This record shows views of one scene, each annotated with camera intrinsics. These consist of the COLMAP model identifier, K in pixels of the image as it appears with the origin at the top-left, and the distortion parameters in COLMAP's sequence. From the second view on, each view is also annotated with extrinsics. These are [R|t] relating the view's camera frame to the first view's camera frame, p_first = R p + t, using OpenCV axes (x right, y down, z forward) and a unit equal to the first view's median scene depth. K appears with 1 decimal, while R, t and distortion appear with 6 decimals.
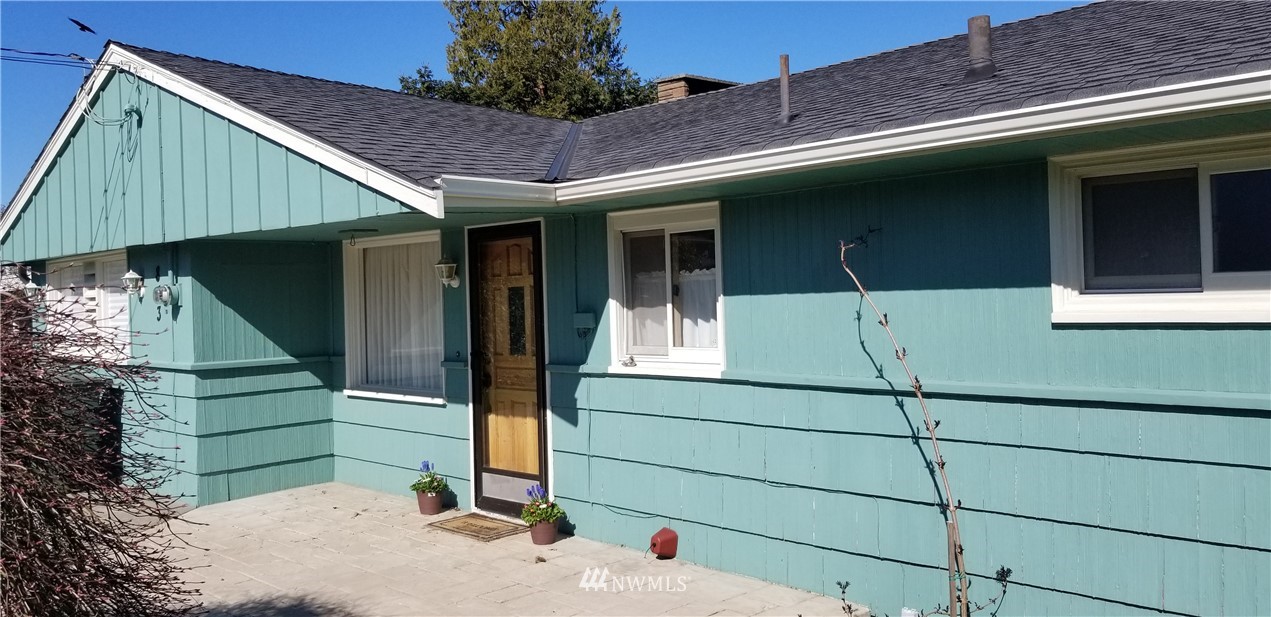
lens RADIAL K [[981.5, 0, 608.7], [0, 981.5, 285.3], [0, 0, 1]] dist [0.041650, -0.071931]
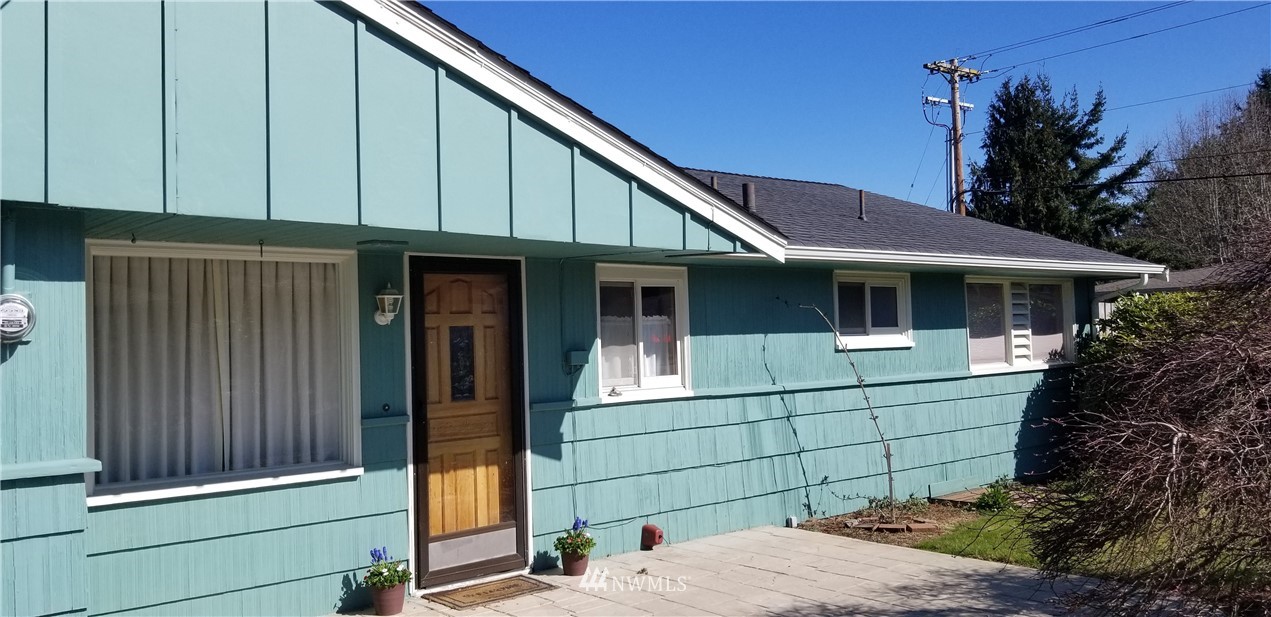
lens RADIAL K [[970.3, 0, 616.9], [0, 970.3, 305.5], [0, 0, 1]] dist [0.026493, -0.055949]
pose [[0.086029, 0.064765, 0.994185, -0.967308], [0.015715, 0.997672, -0.066352, 0.044008], [-0.996169, 0.021332, 0.084811, 0.766389]]
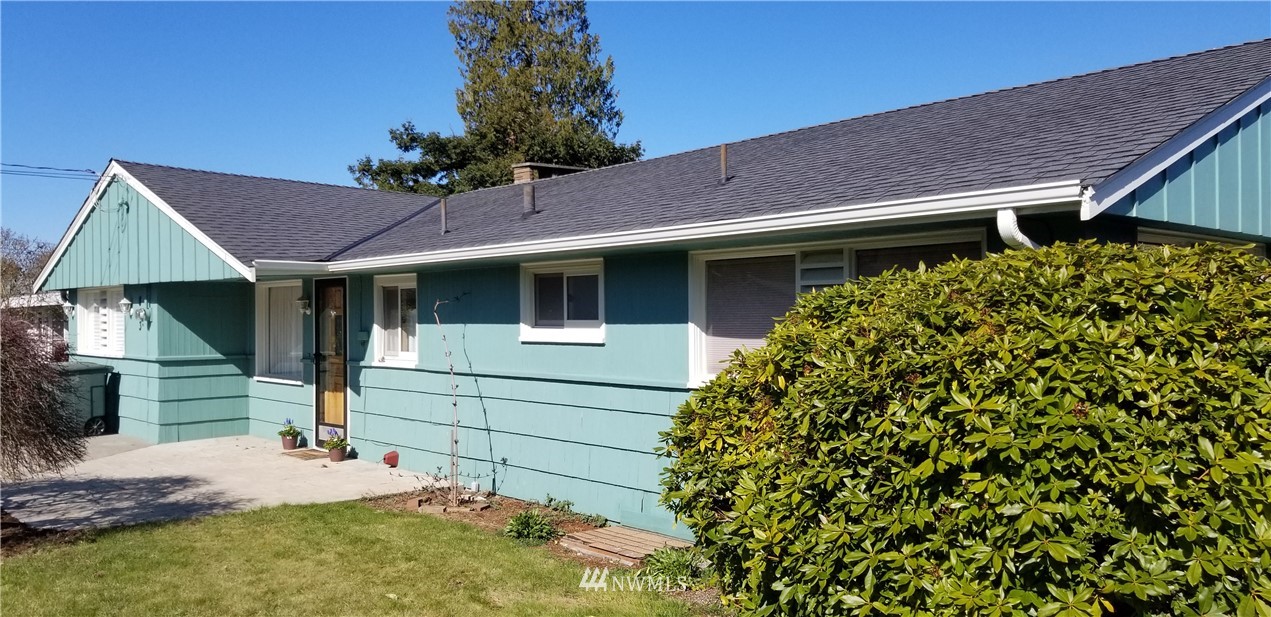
lens RADIAL K [[970.3, 0, 616.9], [0, 970.3, 305.5], [0, 0, 1]] dist [0.026493, -0.055949]
pose [[0.999107, 0.022103, -0.036013, 0.435985], [-0.022066, 0.999756, 0.001412, -0.027602], [0.036035, -0.000616, 0.999350, -0.644403]]
